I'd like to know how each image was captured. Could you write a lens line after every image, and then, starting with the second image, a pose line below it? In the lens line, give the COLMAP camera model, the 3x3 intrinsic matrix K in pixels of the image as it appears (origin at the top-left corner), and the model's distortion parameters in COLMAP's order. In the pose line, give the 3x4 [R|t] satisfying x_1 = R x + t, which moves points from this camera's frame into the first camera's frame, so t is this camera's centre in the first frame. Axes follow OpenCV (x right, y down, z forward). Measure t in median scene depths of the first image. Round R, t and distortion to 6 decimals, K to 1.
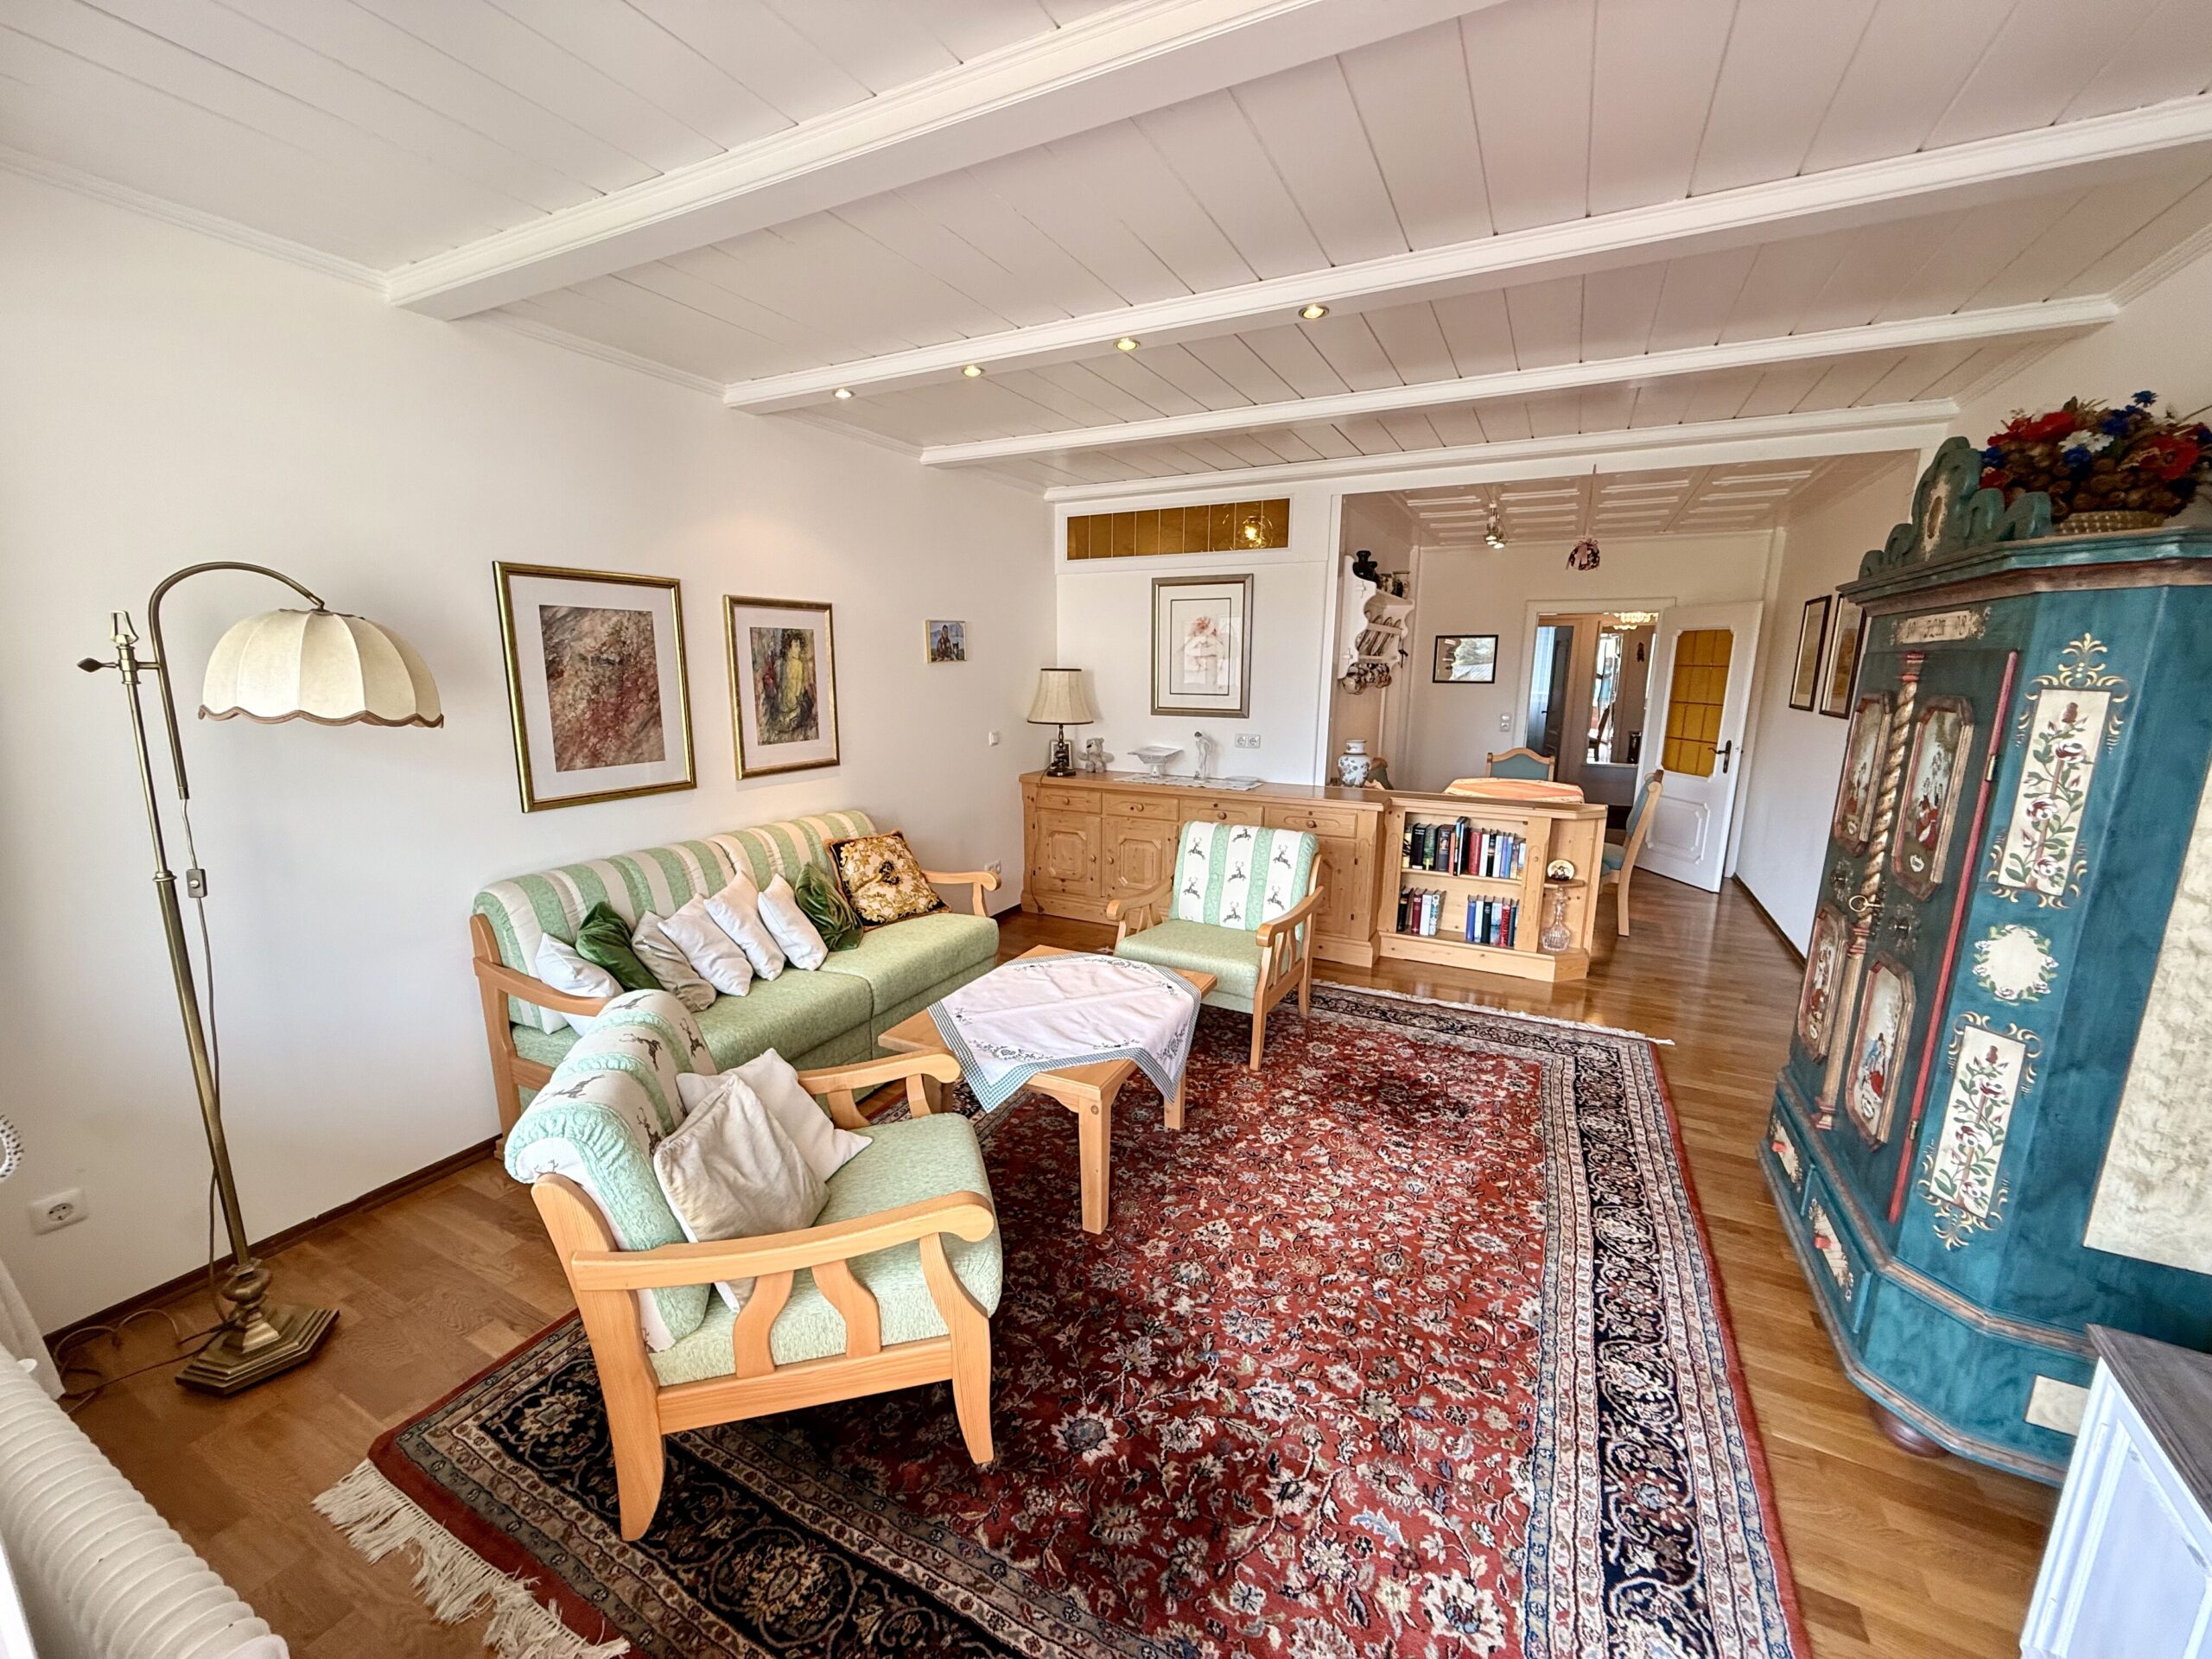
lens RADIAL K [[884.0, 0, 1106.0], [0, 884.0, 829.5], [0, 0, 1]] dist [0.000228, -0.000167]
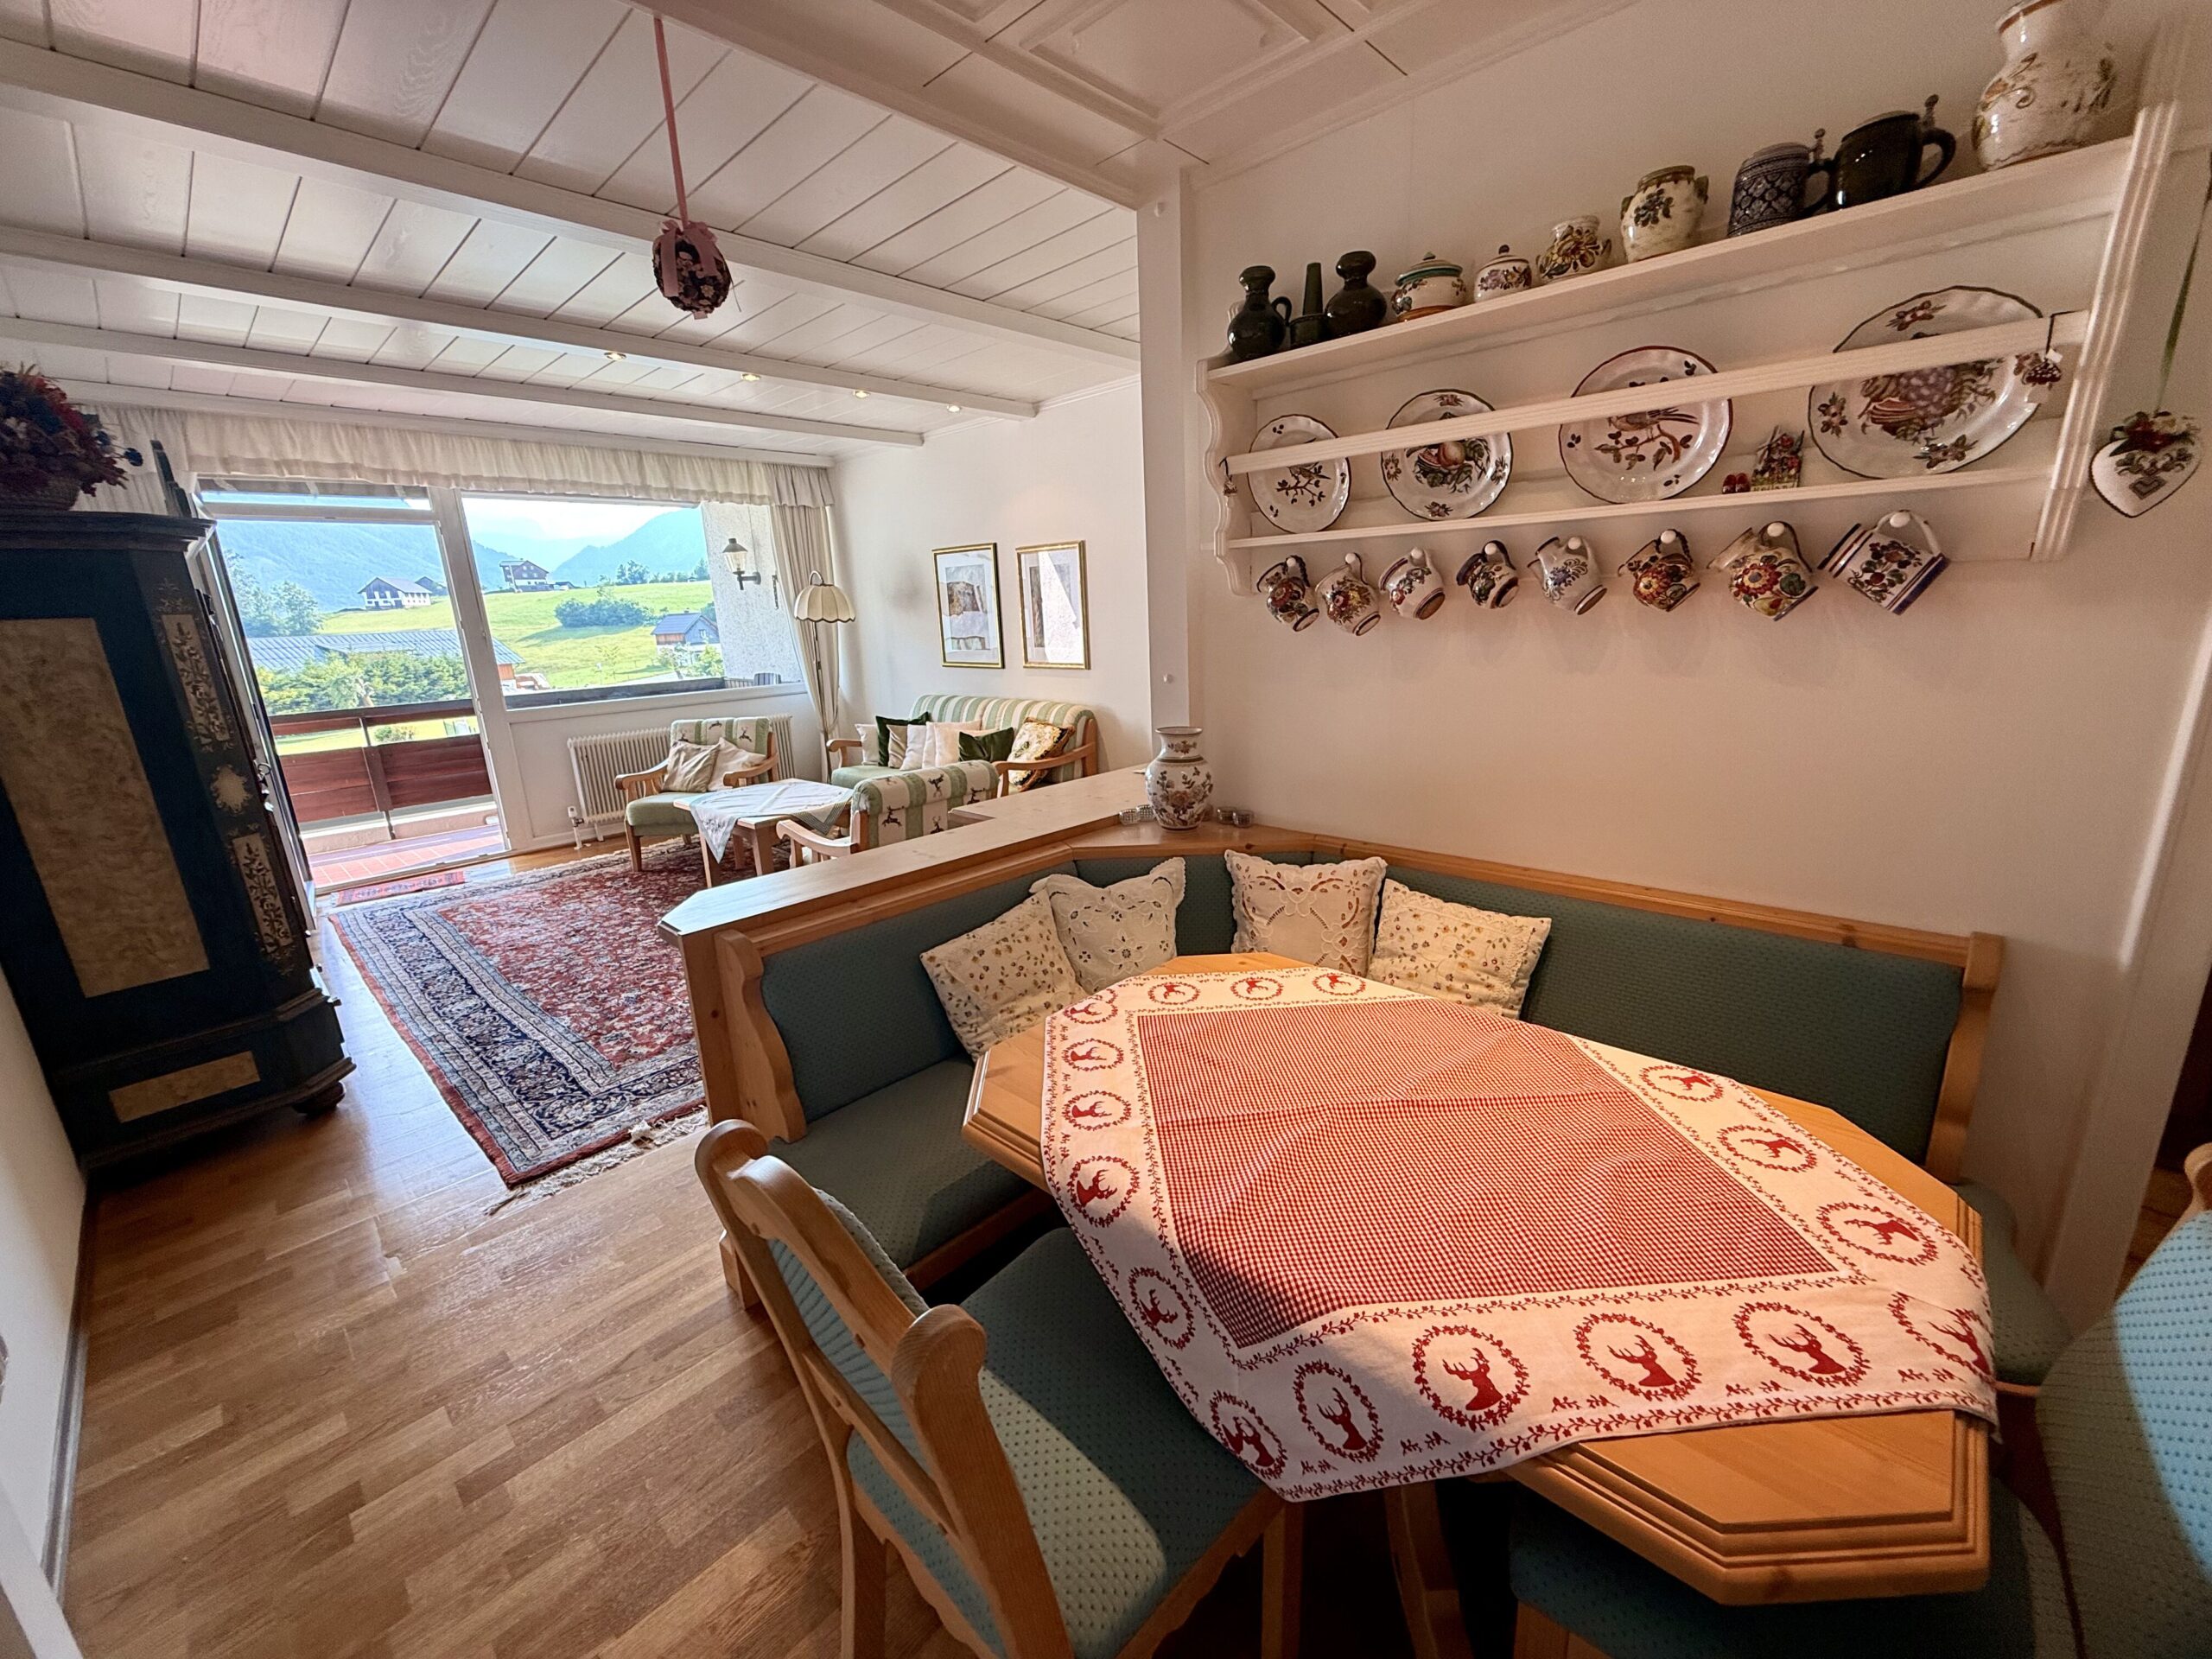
lens RADIAL K [[884.0, 0, 1106.0], [0, 884.0, 829.5], [0, 0, 1]] dist [0.000228, -0.000167]
pose [[-0.276548, 0.242323, -0.929947, 1.344119], [-0.149354, 0.945091, 0.290684, -0.331303], [0.949323, 0.219279, -0.225171, 1.944848]]
